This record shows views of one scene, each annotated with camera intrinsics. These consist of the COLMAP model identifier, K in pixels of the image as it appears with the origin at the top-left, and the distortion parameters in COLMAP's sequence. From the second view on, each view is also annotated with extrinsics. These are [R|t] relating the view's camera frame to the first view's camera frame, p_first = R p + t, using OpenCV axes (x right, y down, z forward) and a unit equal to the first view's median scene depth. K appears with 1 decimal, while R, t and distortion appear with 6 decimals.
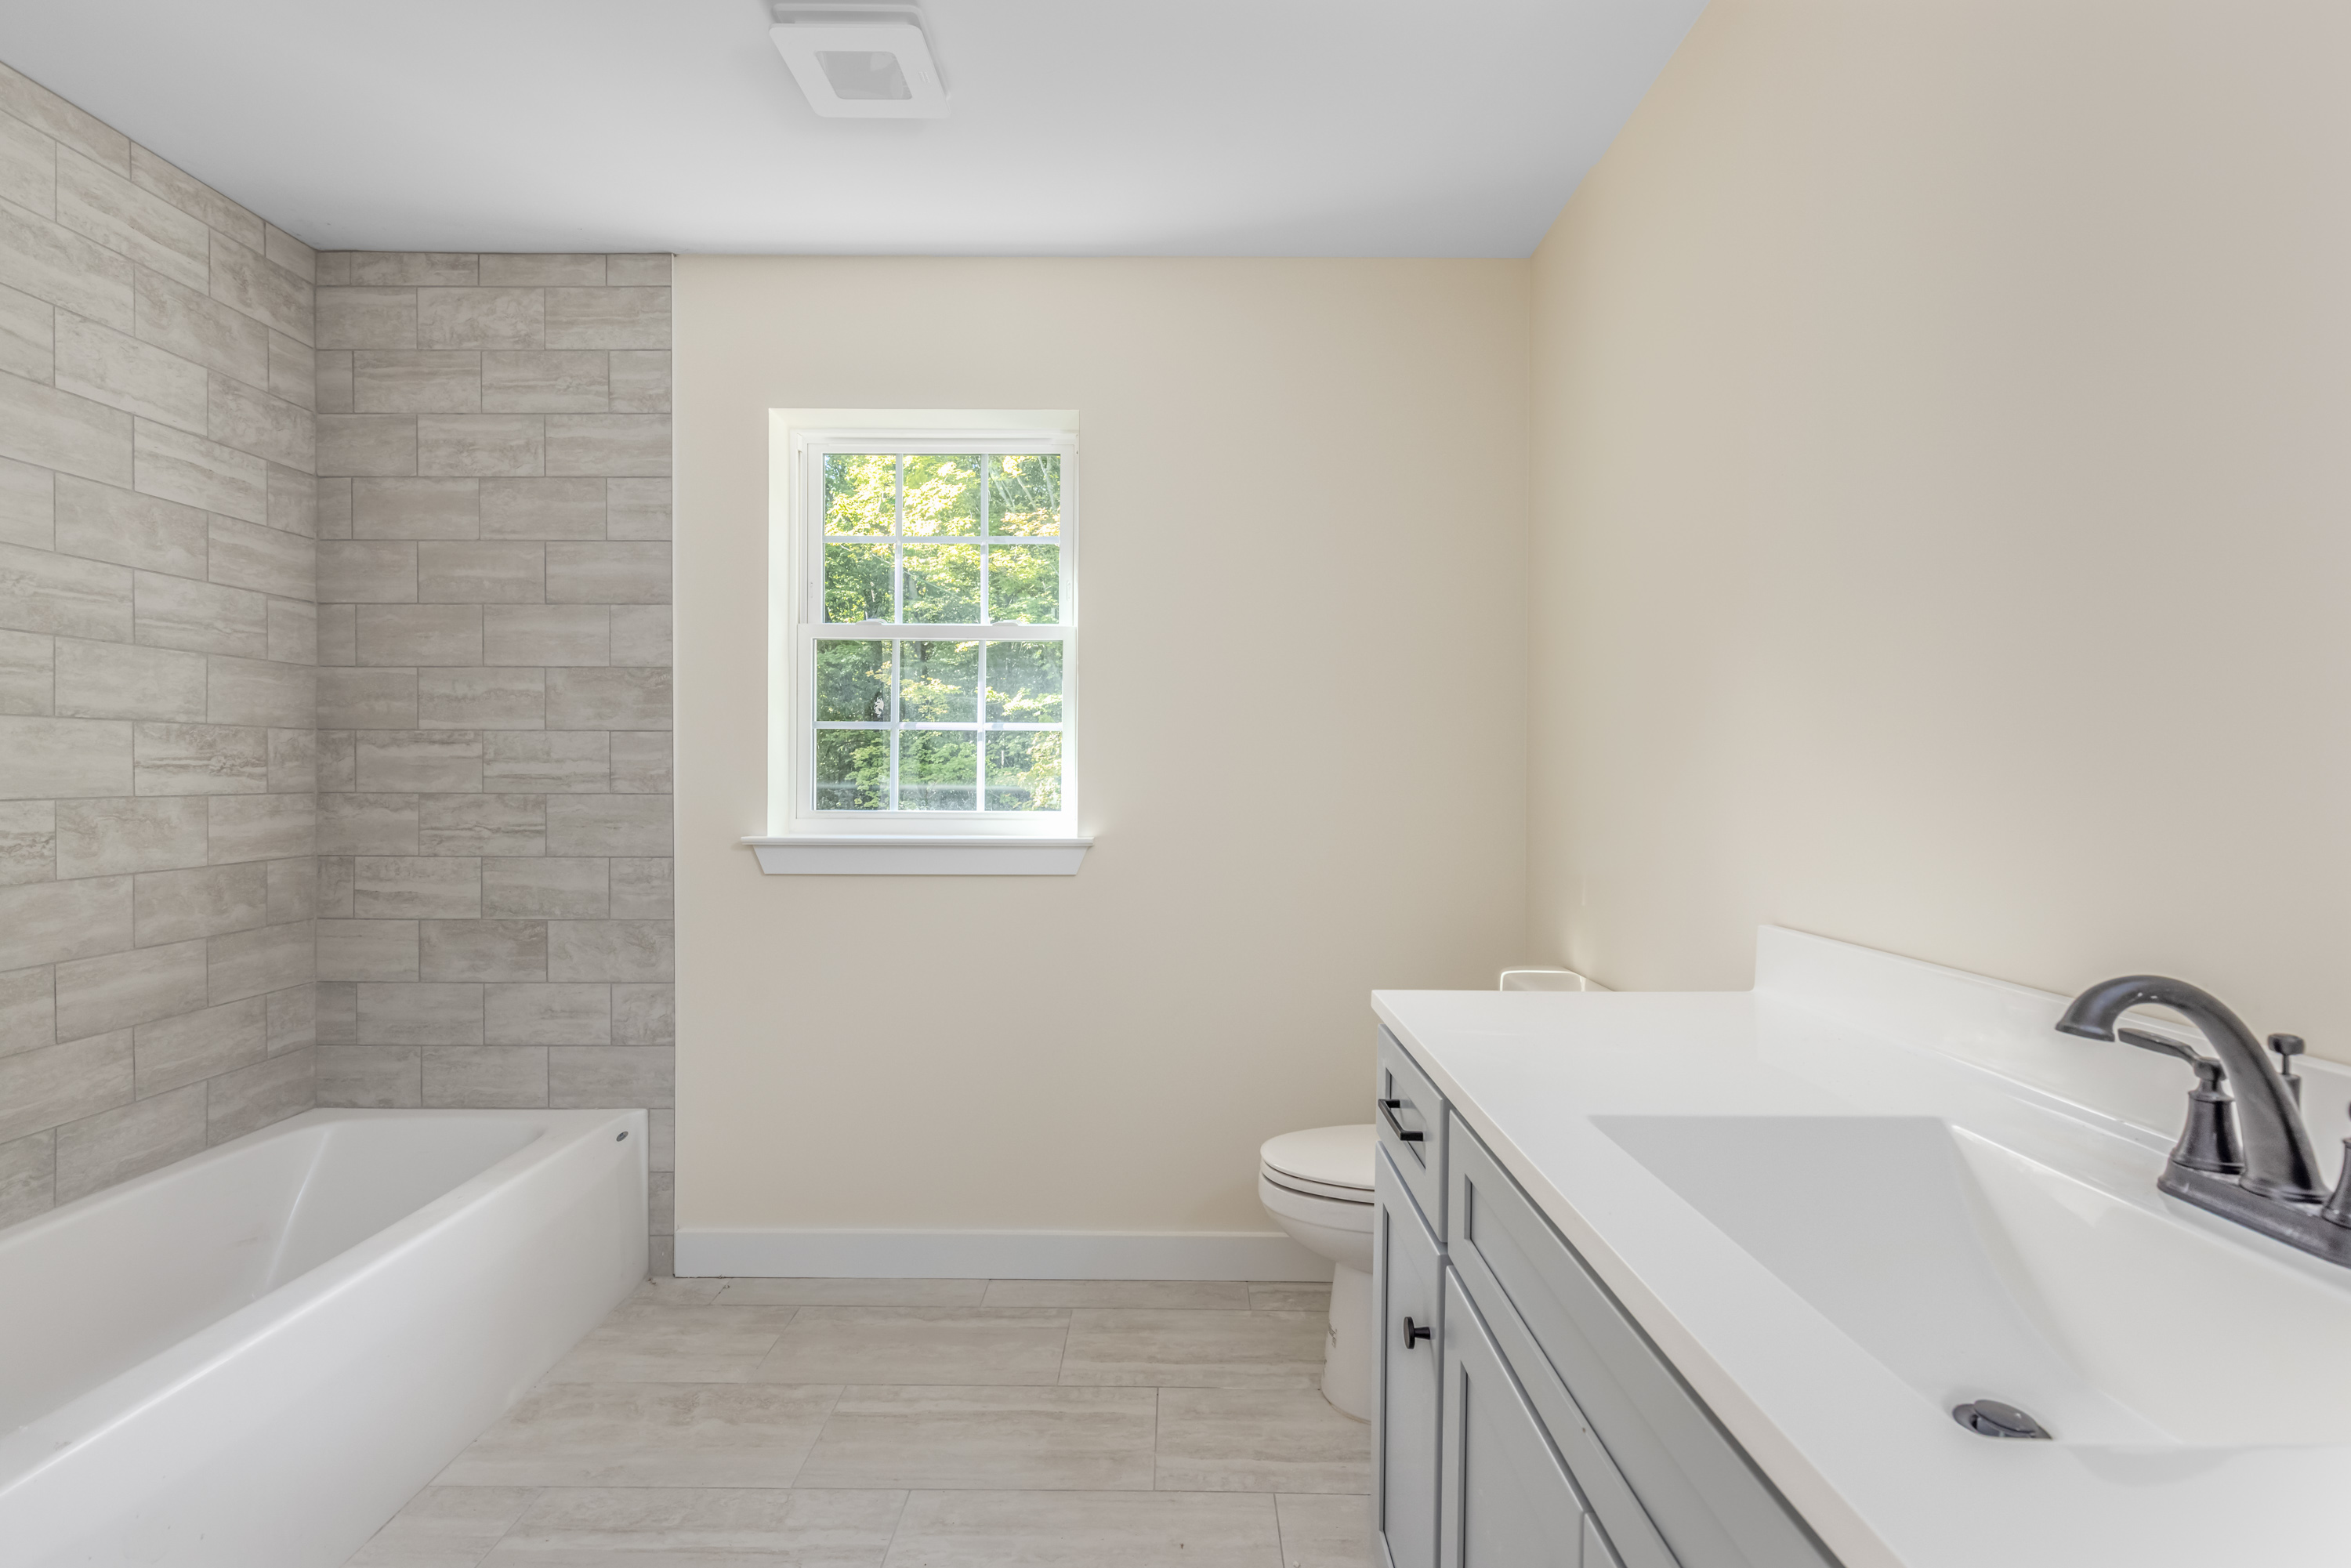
lens RADIAL K [[1078.9, 0, 1178.2], [0, 1078.9, 793.3], [0, 0, 1]] dist [-0.000586, -0.000999]
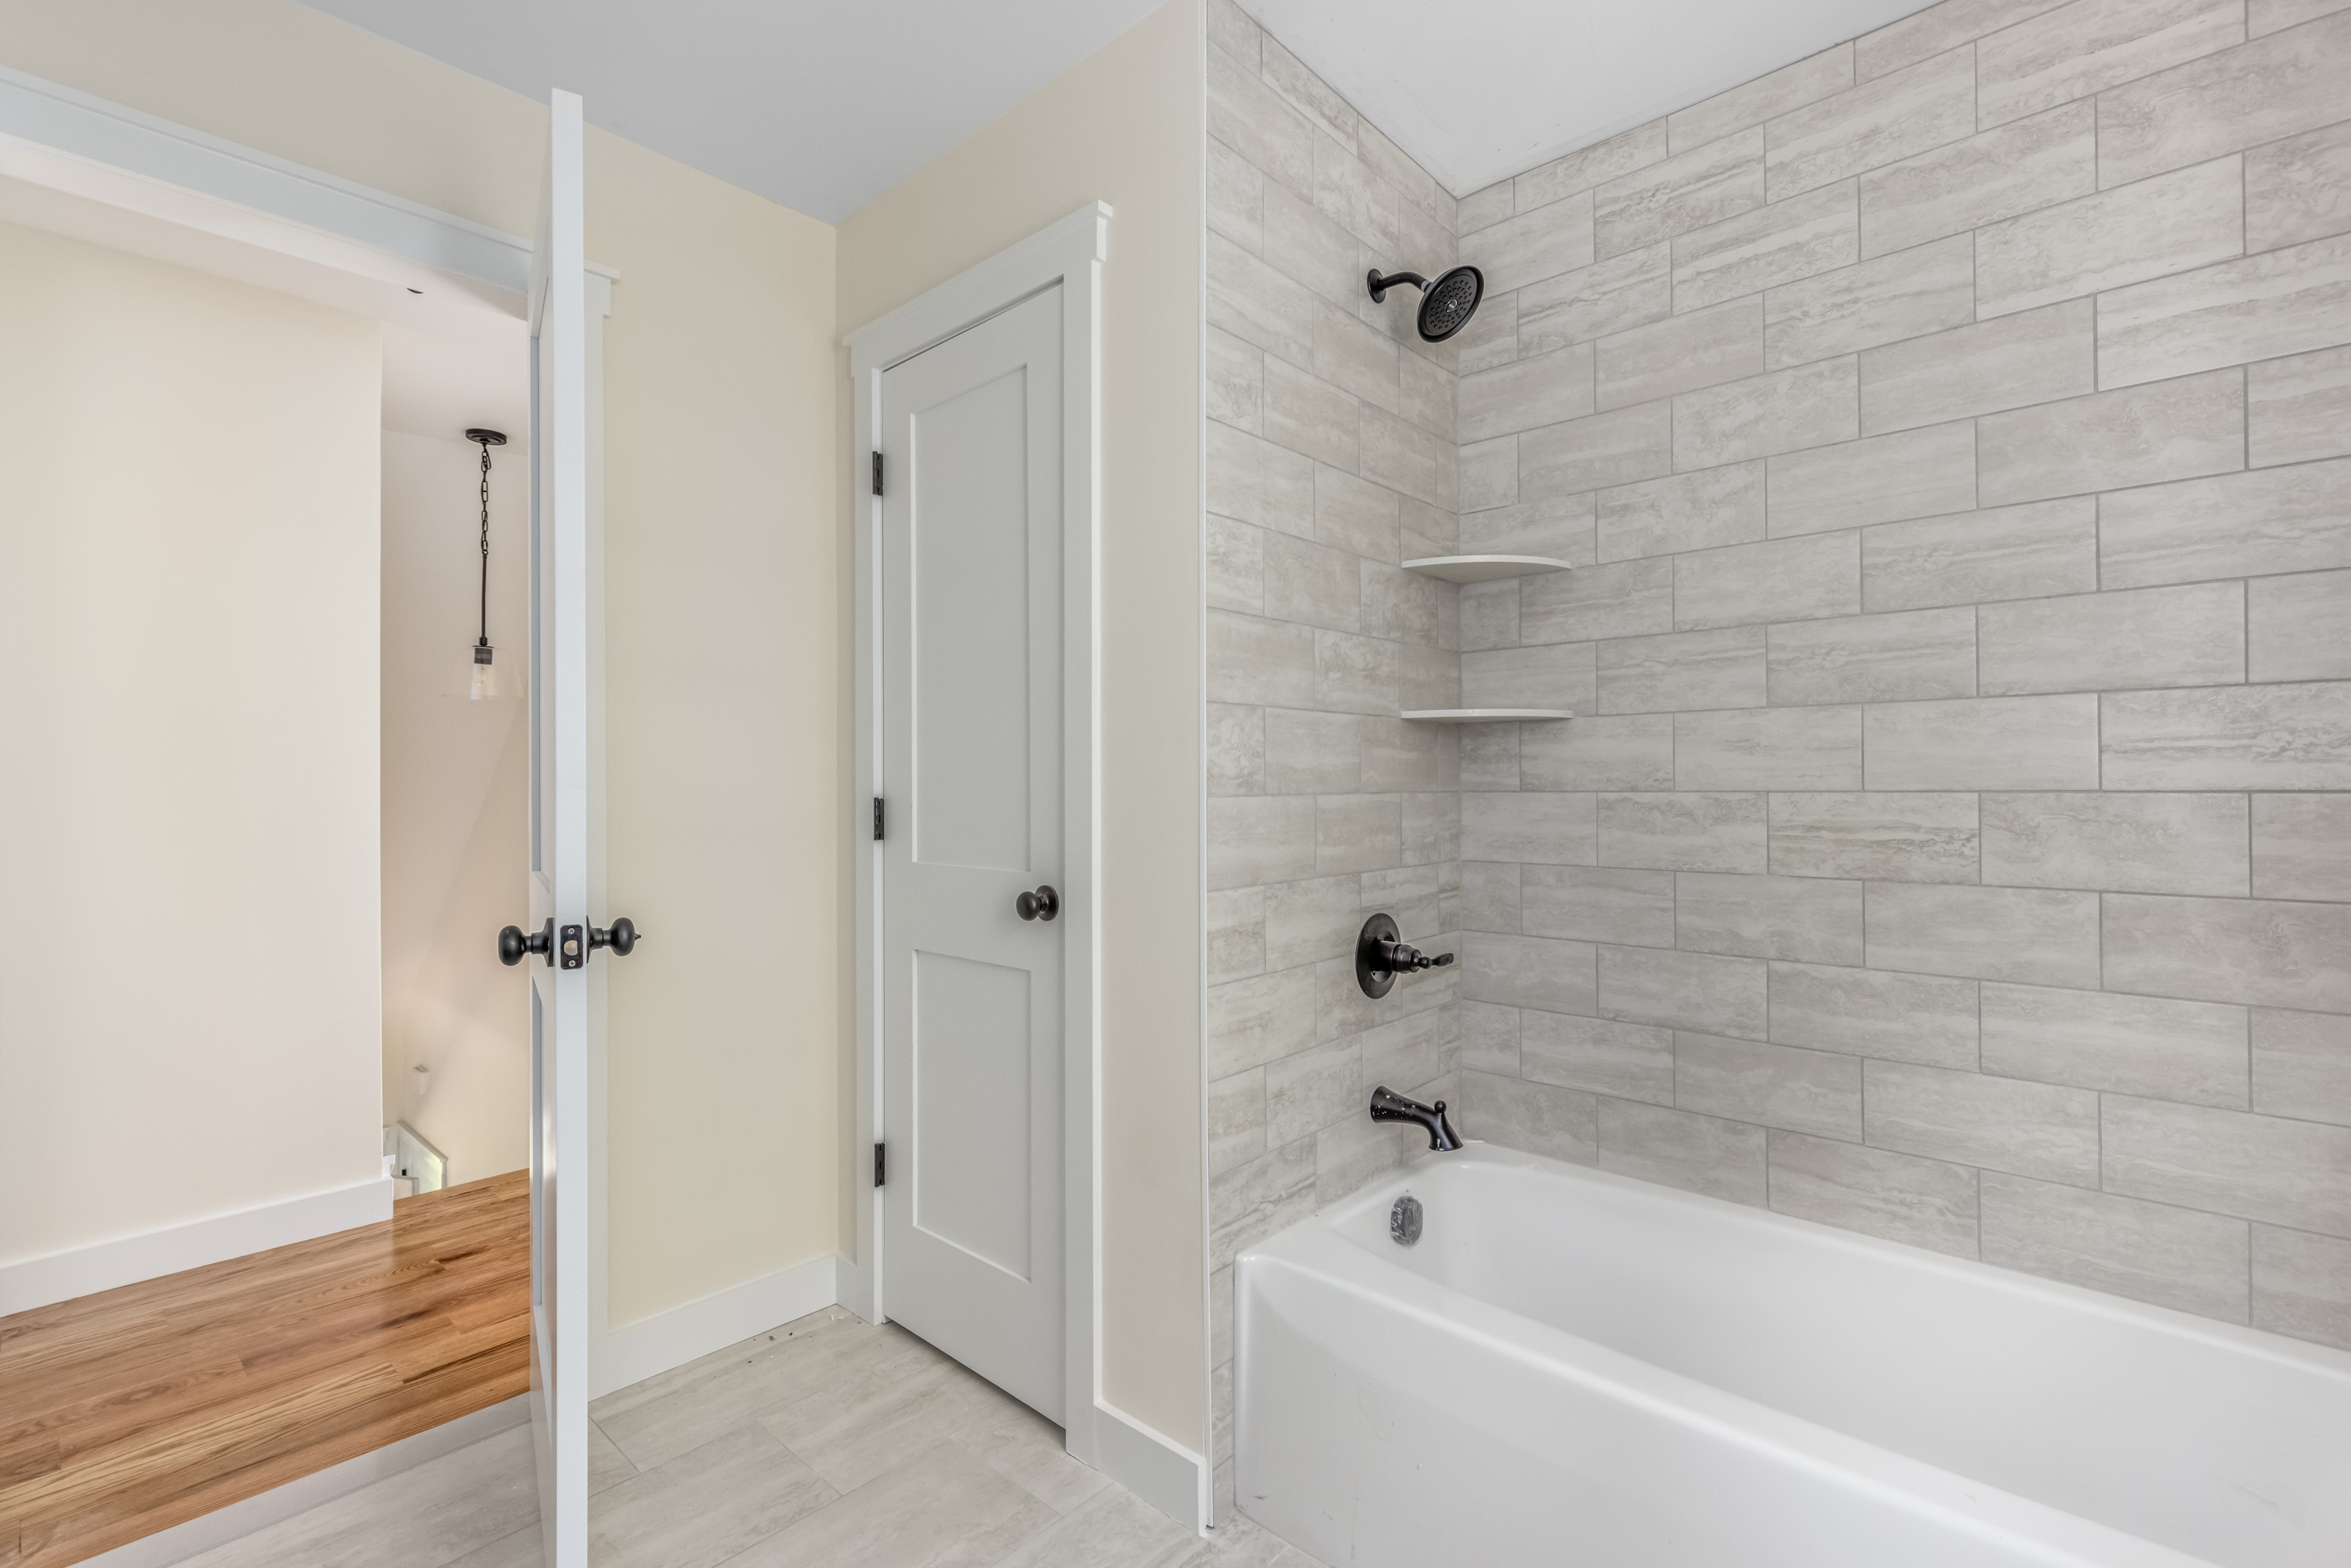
lens RADIAL K [[1078.9, 0, 1174.0], [0, 1078.9, 774.5], [0, 0, 1]] dist [-0.000586, -0.000999]
pose [[-0.687800, -0.005670, -0.725878, 0.038036], [-0.011051, 0.999935, 0.002661, -0.003313], [0.725816, 0.009852, -0.687818, 1.064161]]
